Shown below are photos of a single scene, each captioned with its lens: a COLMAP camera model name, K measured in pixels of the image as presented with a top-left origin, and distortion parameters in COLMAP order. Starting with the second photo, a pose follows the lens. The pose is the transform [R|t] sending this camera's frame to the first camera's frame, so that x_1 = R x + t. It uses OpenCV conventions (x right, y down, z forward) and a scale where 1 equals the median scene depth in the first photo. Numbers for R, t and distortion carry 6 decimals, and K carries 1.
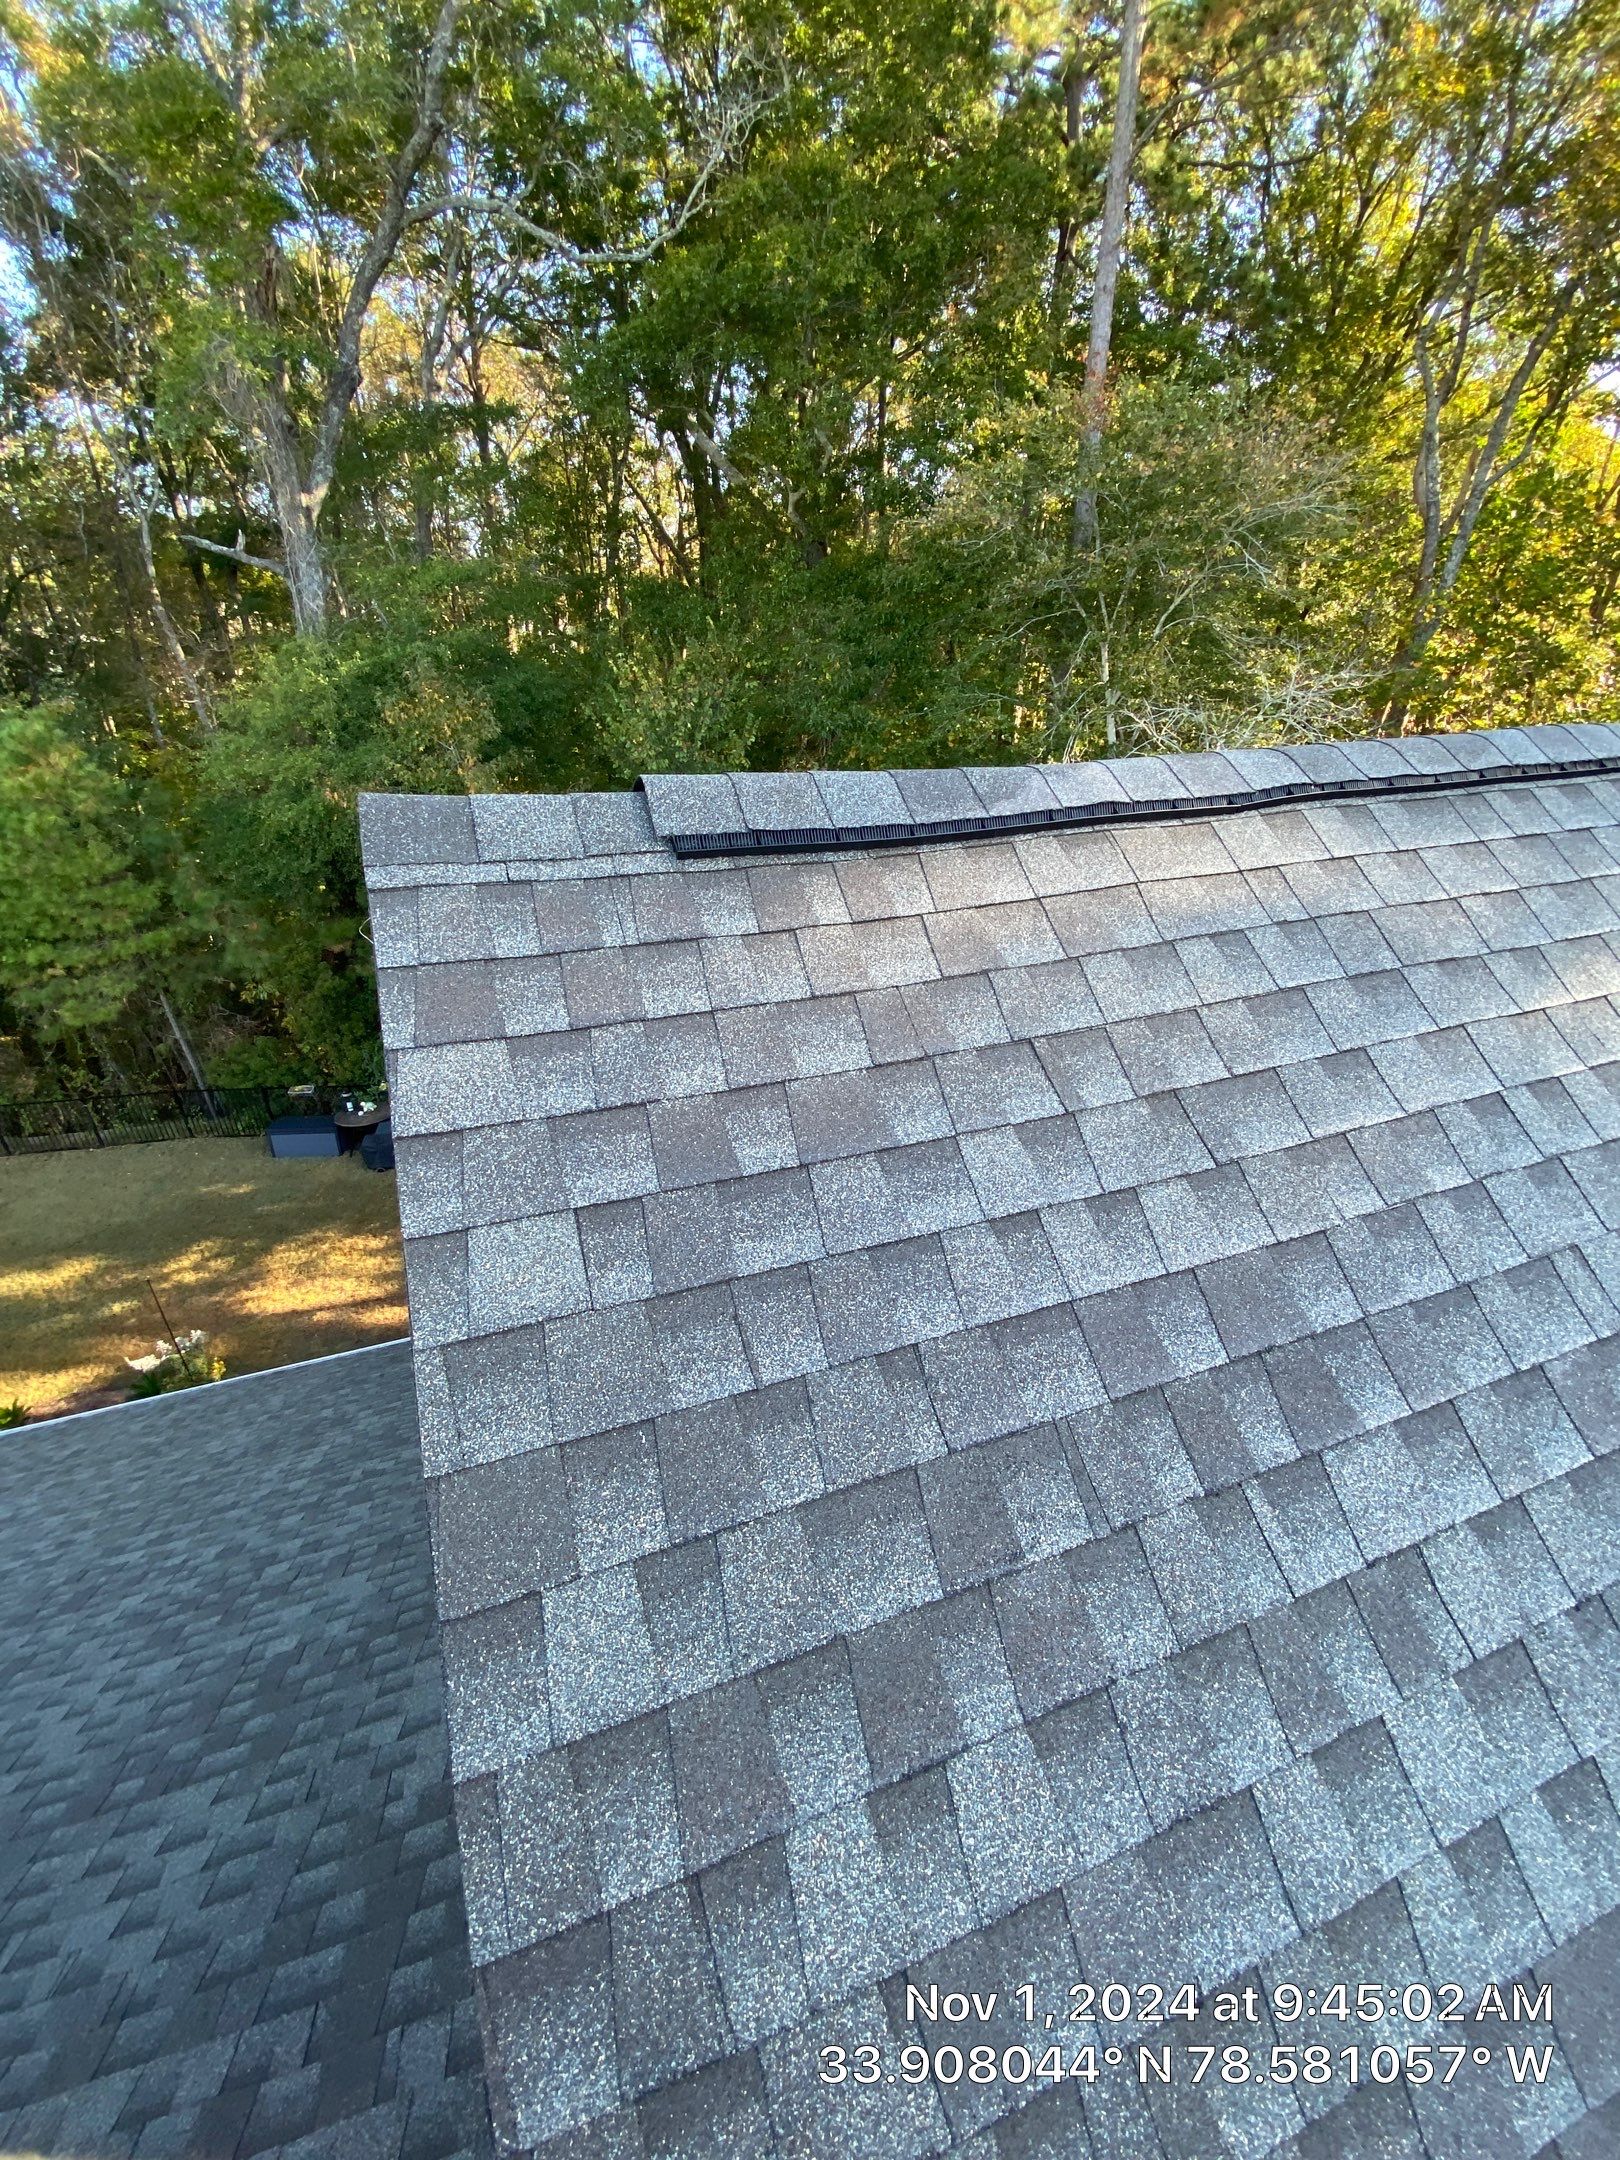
lens RADIAL K [[874.4, 0, 810.3], [0, 874.4, 1062.0], [0, 0, 1]] dist [0.014349, -0.016919]
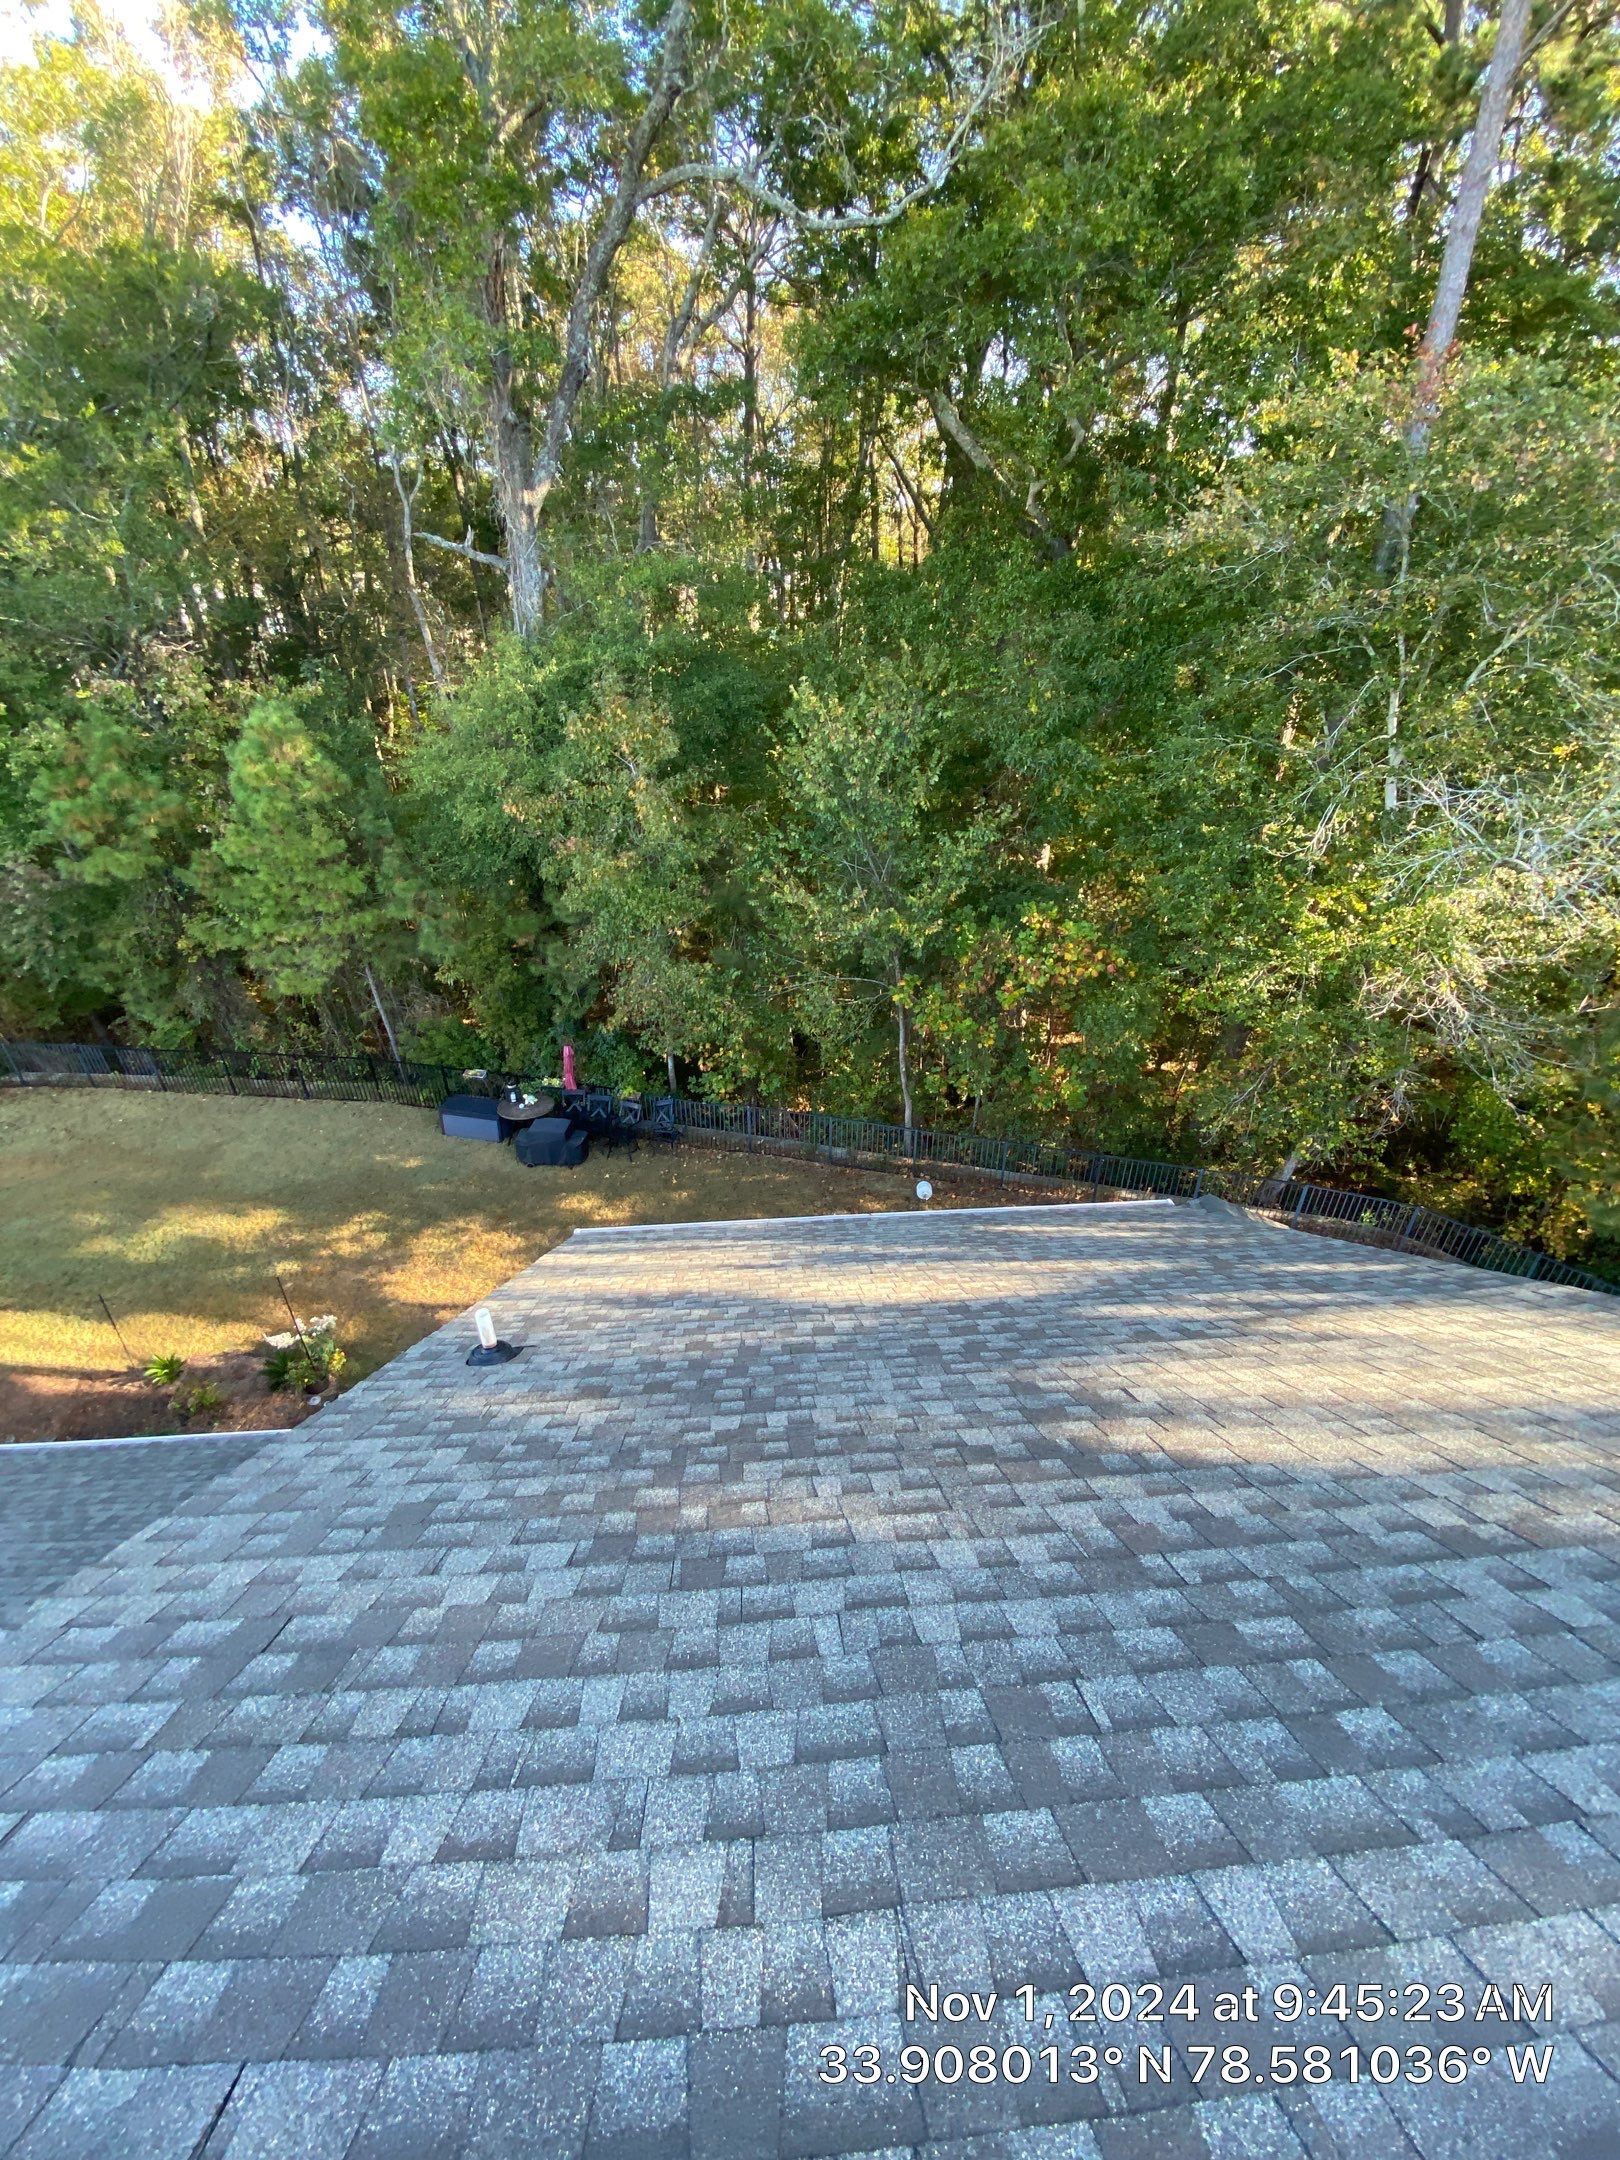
lens RADIAL K [[874.4, 0, 816.6], [0, 874.4, 1059.1], [0, 0, 1]] dist [0.014349, -0.016919]
pose [[0.964038, 0.139409, -0.226266, 0.056676], [-0.129658, 0.989892, 0.057474, -0.122177], [0.231991, -0.026069, 0.972369, 0.102559]]
